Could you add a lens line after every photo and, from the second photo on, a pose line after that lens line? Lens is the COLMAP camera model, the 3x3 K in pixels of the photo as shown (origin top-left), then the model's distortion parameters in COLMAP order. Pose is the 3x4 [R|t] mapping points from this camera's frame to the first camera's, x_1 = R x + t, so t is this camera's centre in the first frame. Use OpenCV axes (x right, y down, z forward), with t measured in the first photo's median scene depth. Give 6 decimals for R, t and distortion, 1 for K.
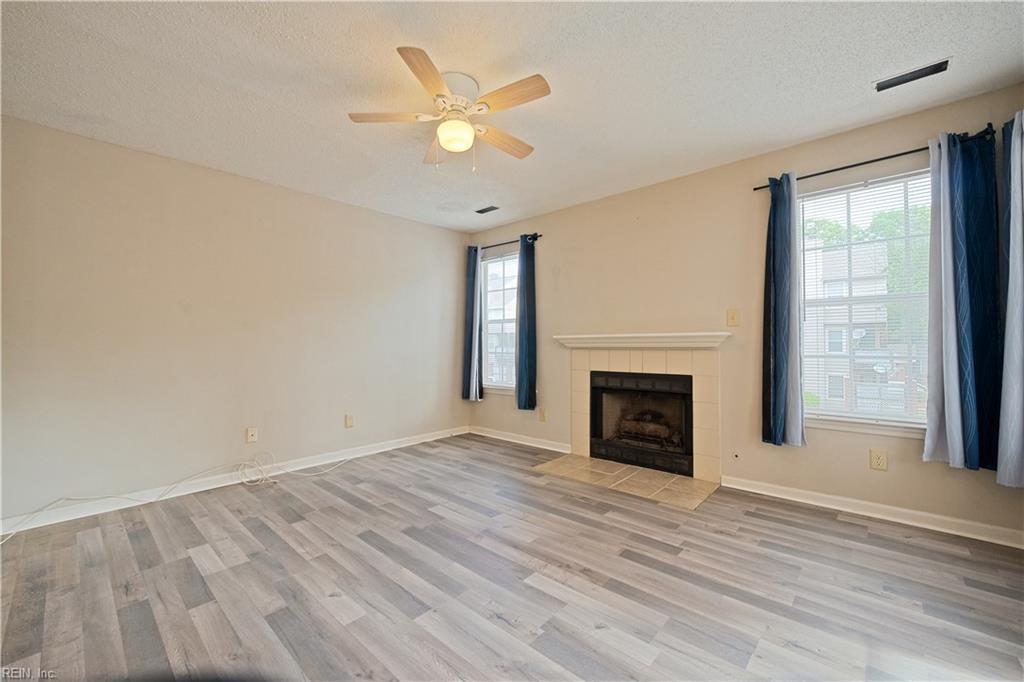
lens RADIAL K [[404.6, 0, 512.0], [0, 404.6, 341.0], [0, 0, 1]] dist [-0.019053, 0.006564]
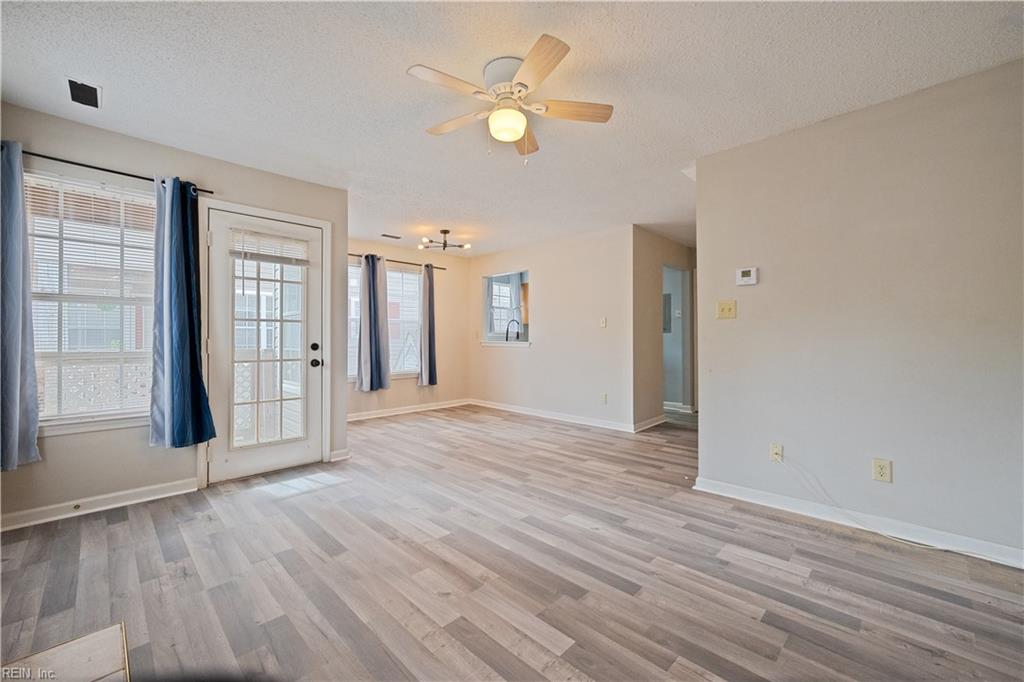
lens RADIAL K [[404.6, 0, 512.0], [0, 404.6, 341.0], [0, 0, 1]] dist [-0.019053, 0.006564]
pose [[-0.999220, 0.004470, 0.039228, -0.118551], [0.004316, 0.999983, -0.004002, 0.008761], [-0.039246, -0.003829, -0.999222, 1.250512]]
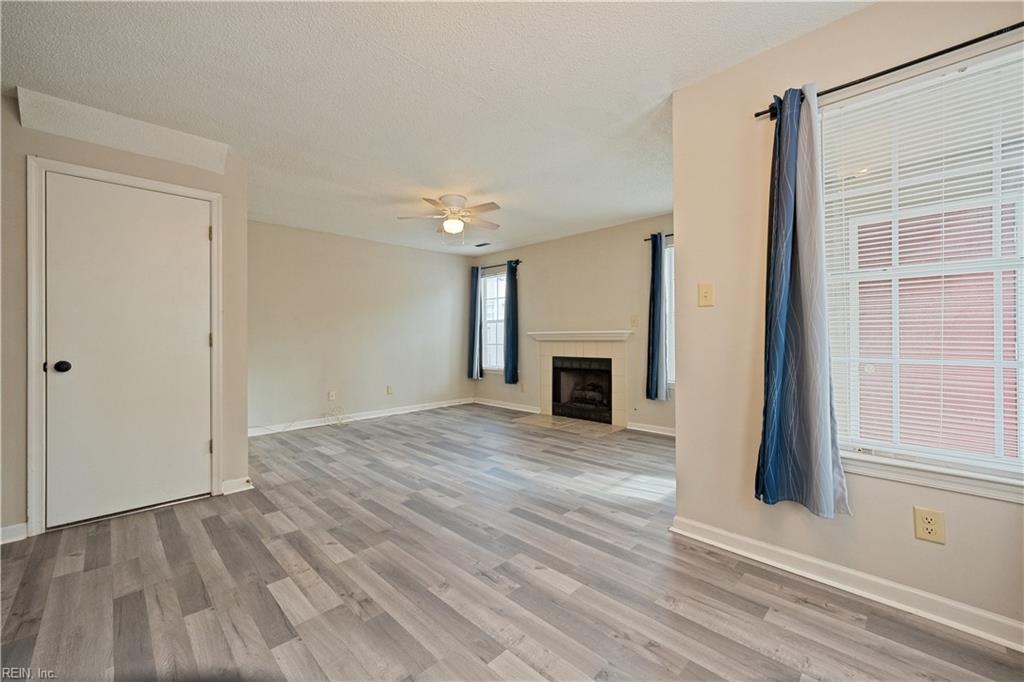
lens RADIAL K [[404.6, 0, 512.0], [0, 404.6, 341.0], [0, 0, 1]] dist [-0.019053, 0.006564]
pose [[0.998815, -0.001676, -0.048642, 0.140637], [0.002454, 0.999870, 0.015945, -0.006231], [0.048609, -0.016045, 0.998689, -0.546970]]
